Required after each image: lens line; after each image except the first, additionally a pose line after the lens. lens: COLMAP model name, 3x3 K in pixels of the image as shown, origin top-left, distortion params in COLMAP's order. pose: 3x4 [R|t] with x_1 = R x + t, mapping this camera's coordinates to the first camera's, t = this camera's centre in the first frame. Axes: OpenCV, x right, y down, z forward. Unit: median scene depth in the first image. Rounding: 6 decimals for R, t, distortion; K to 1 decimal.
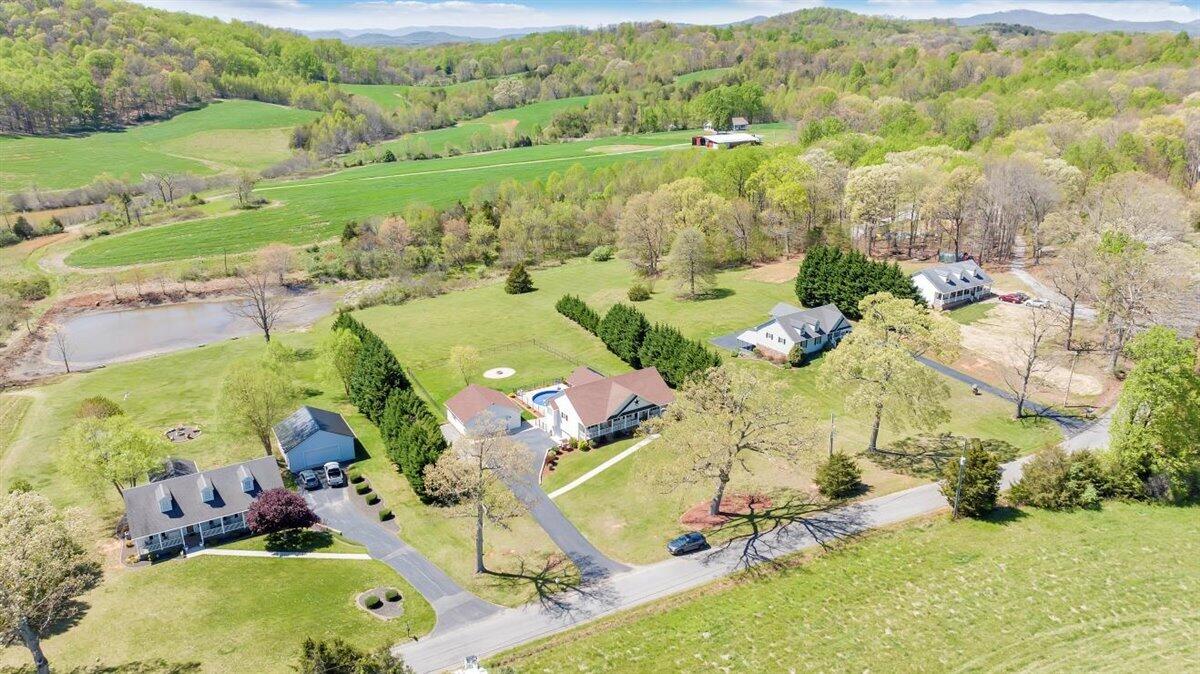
lens RADIAL K [[859.5, 0, 603.7], [0, 859.5, 340.1], [0, 0, 1]] dist [-0.038071, 0.028697]
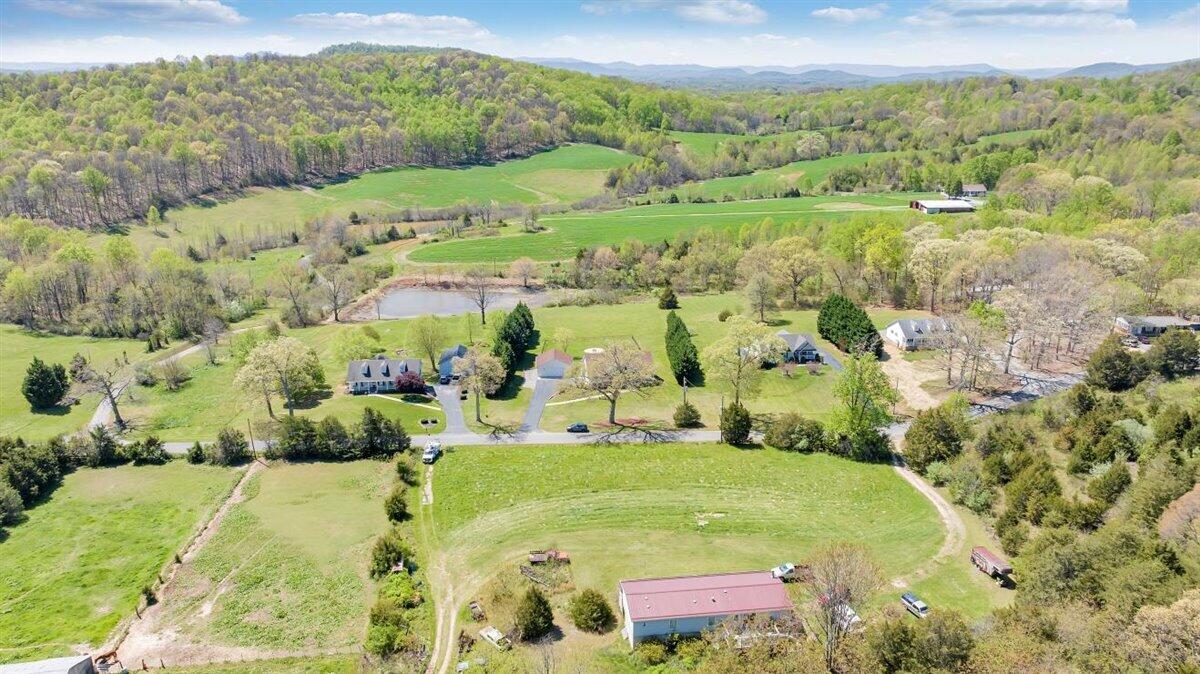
lens RADIAL K [[859.5, 0, 594.5], [0, 859.5, 334.2], [0, 0, 1]] dist [-0.038071, 0.028697]
pose [[0.901906, 0.127332, -0.412737, 0.321731], [-0.146013, 0.989185, -0.013895, 0.018802], [0.406504, 0.072797, 0.910744, -0.264821]]
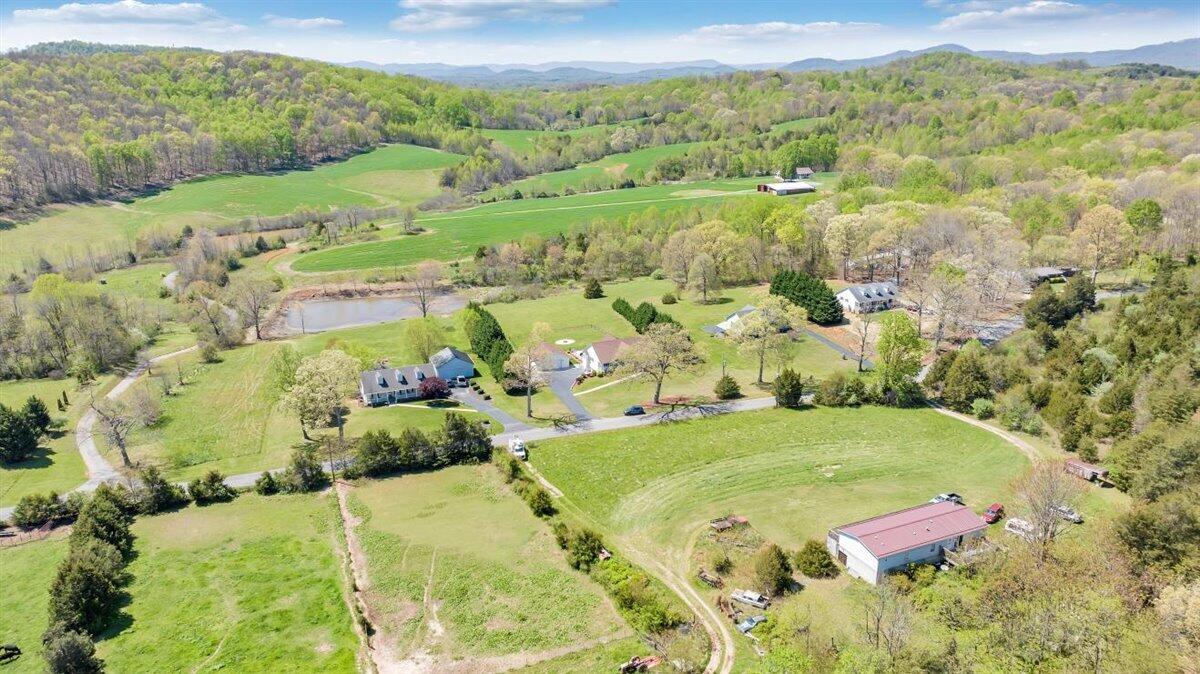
lens RADIAL K [[859.5, 0, 600.8], [0, 859.5, 337.9], [0, 0, 1]] dist [-0.038071, 0.028697]
pose [[0.987739, 0.041049, -0.150619, 0.112497], [-0.046822, 0.998291, -0.034981, 0.051377], [0.148926, 0.041604, 0.987973, -0.345879]]
